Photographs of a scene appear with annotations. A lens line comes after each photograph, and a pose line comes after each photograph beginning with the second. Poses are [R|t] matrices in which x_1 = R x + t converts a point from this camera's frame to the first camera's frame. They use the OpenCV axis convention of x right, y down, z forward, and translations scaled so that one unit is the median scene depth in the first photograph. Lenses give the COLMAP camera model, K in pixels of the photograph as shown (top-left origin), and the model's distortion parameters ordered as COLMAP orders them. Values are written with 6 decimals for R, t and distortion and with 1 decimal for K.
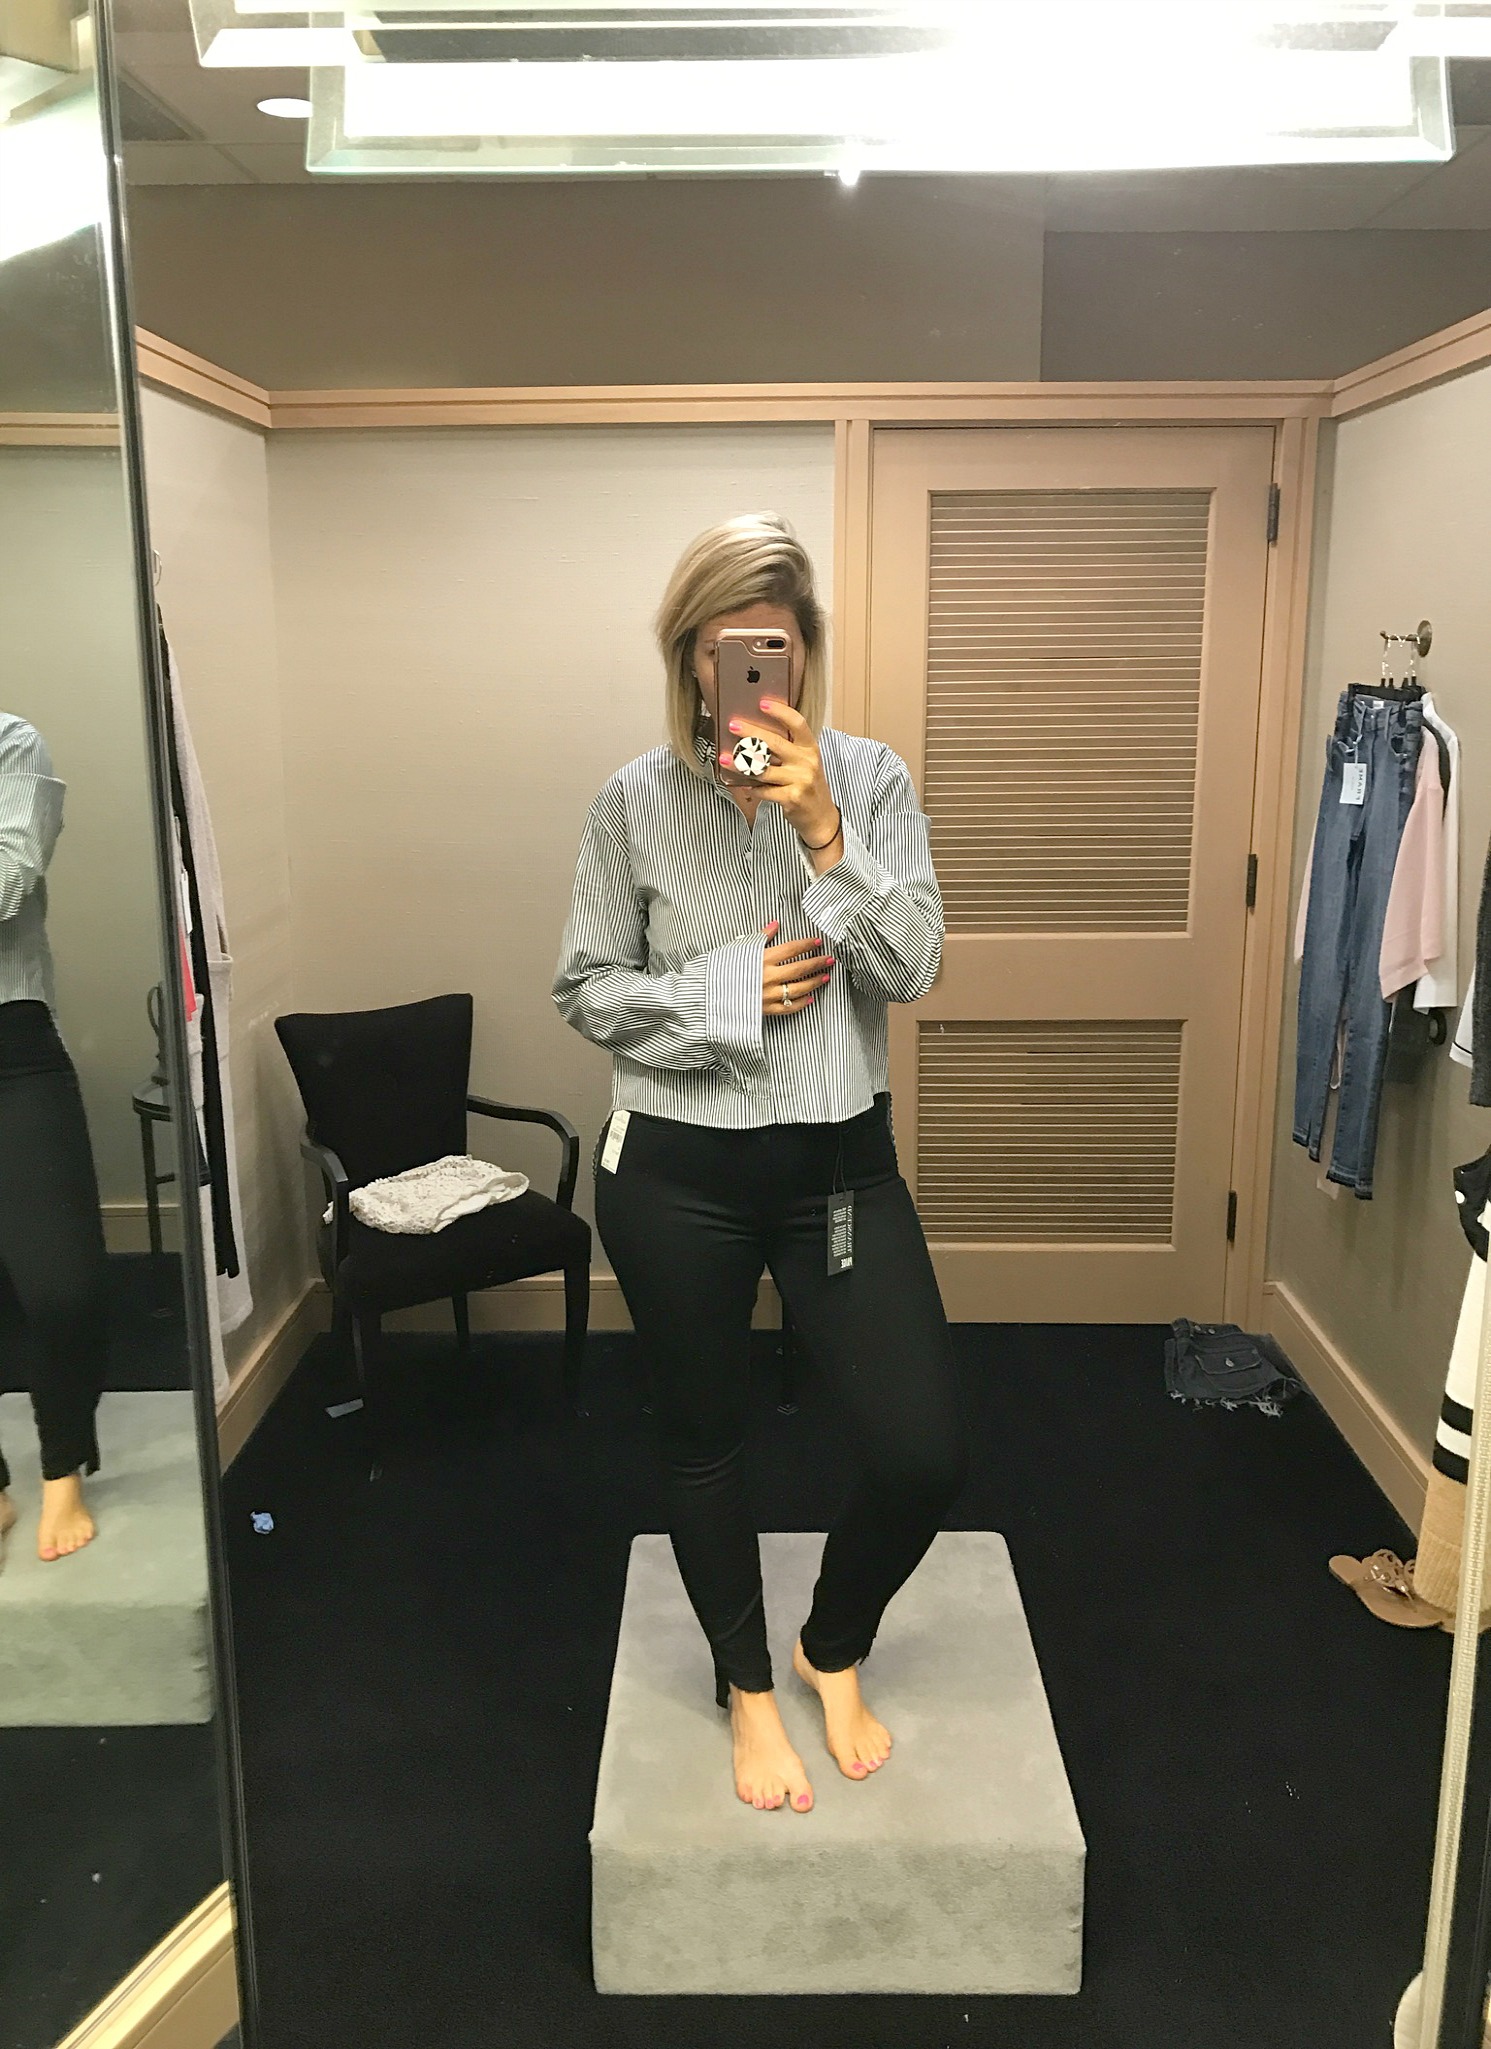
lens RADIAL K [[1731.3, 0, 730.3], [0, 1731.3, 1011.7], [0, 0, 1]] dist [0.008014, -0.010802]
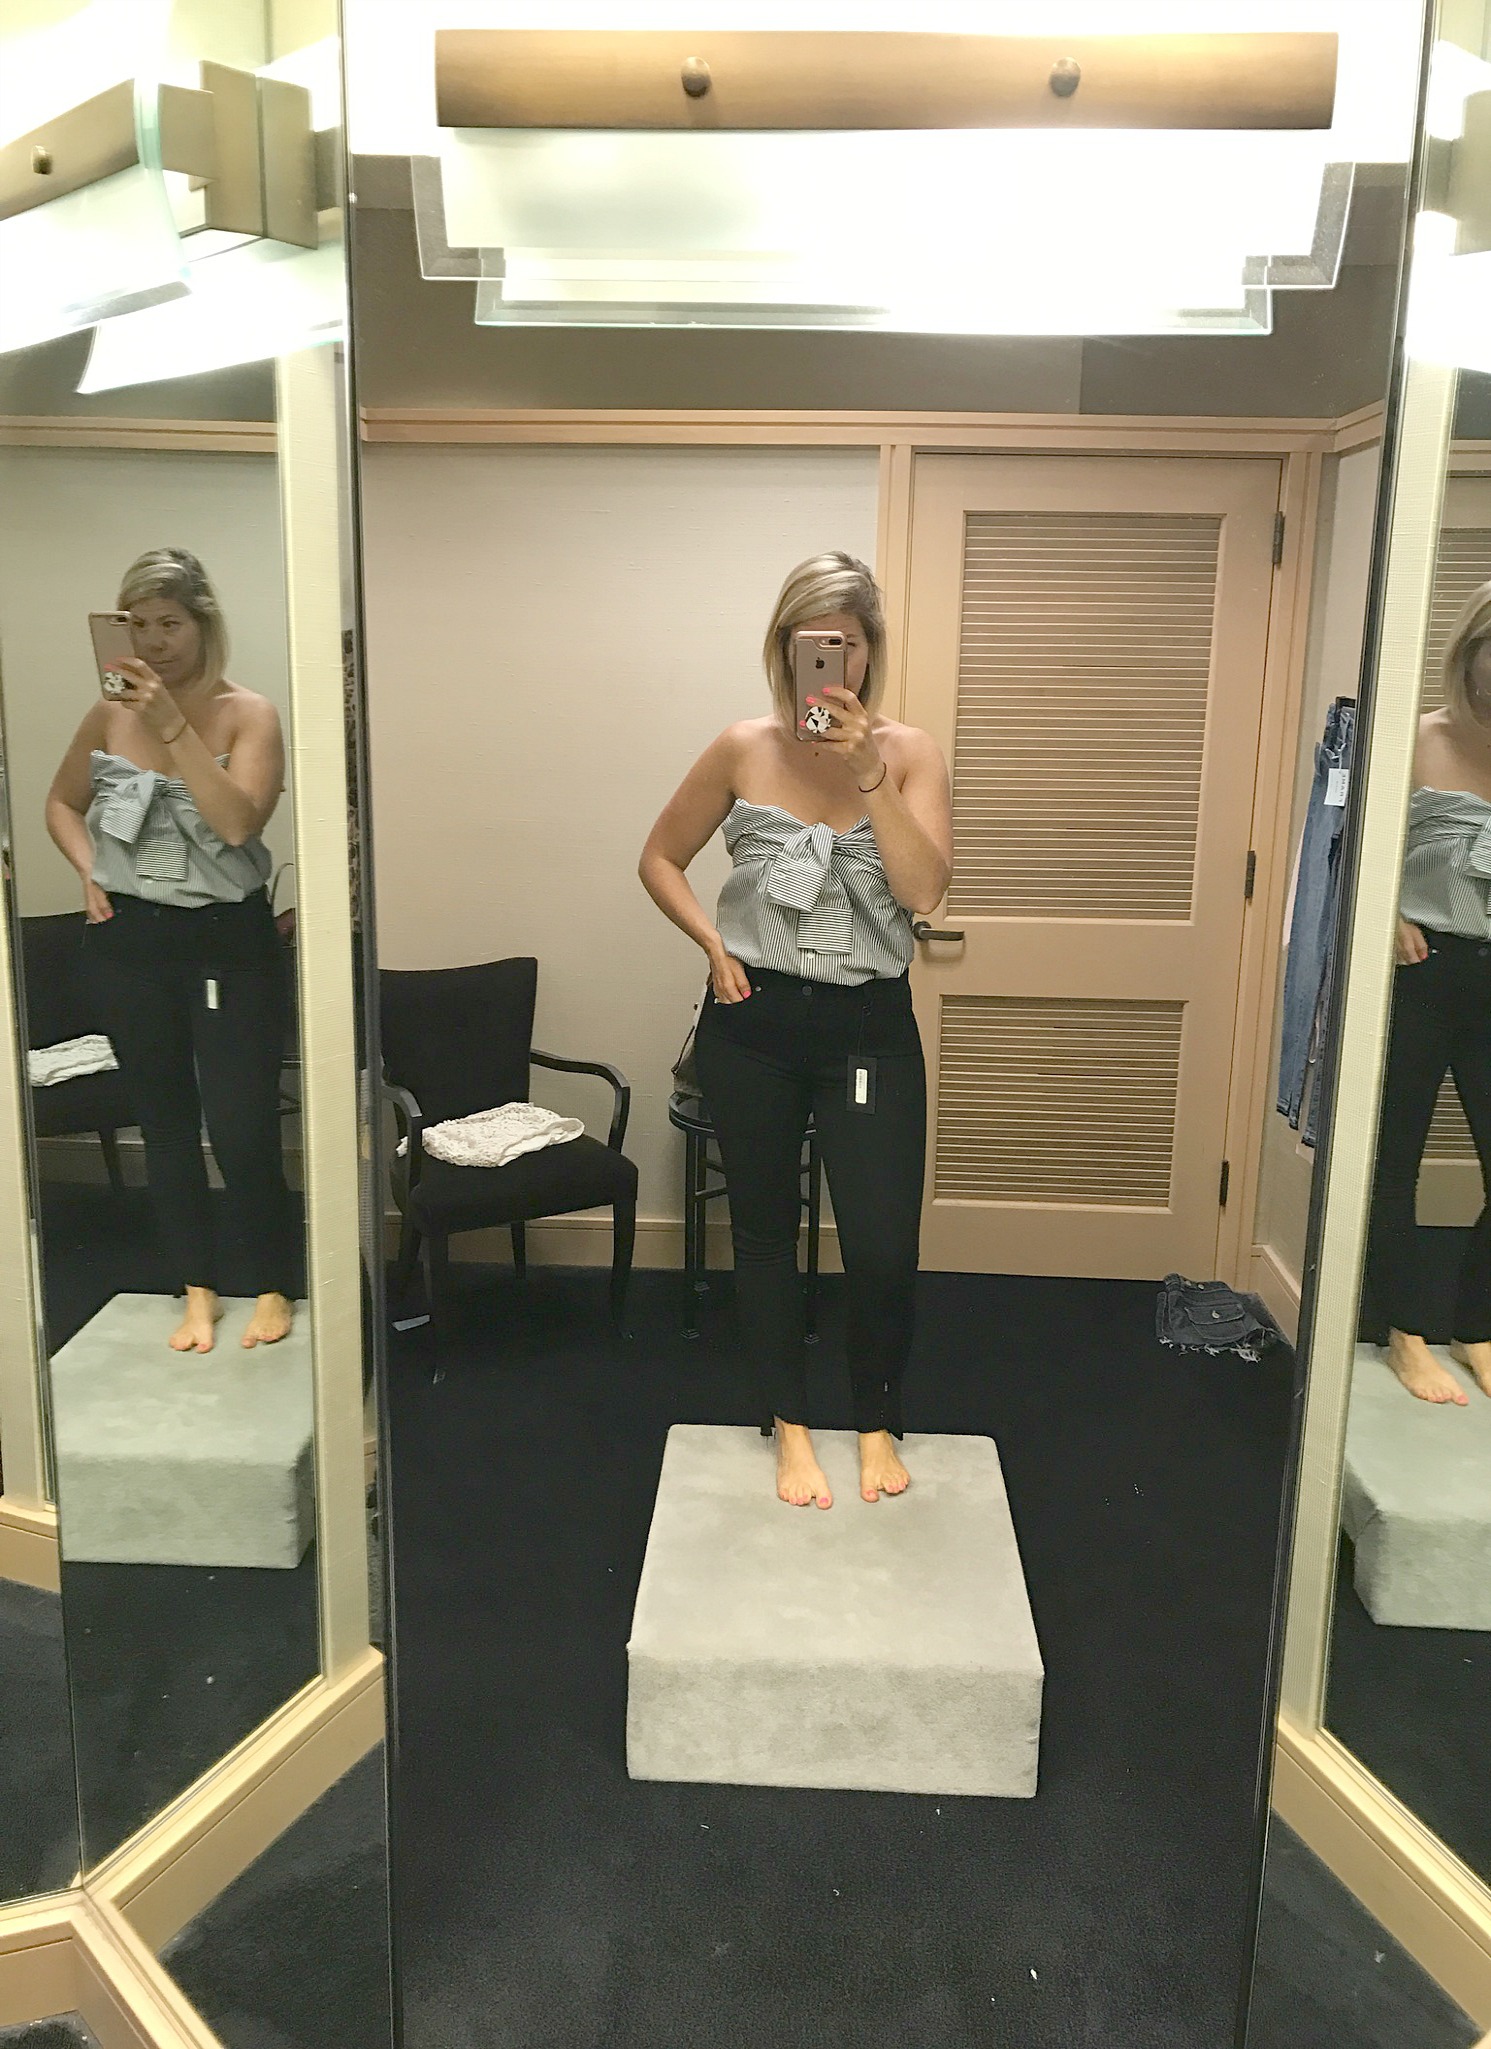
lens RADIAL K [[1731.3, 0, 724.3], [0, 1731.3, 1030.2], [0, 0, 1]] dist [0.008014, -0.010802]
pose [[0.999062, 0.031239, -0.029983, 0.004700], [-0.030862, 0.999439, 0.012972, 0.018060], [0.030371, -0.012035, 0.999466, -0.101250]]
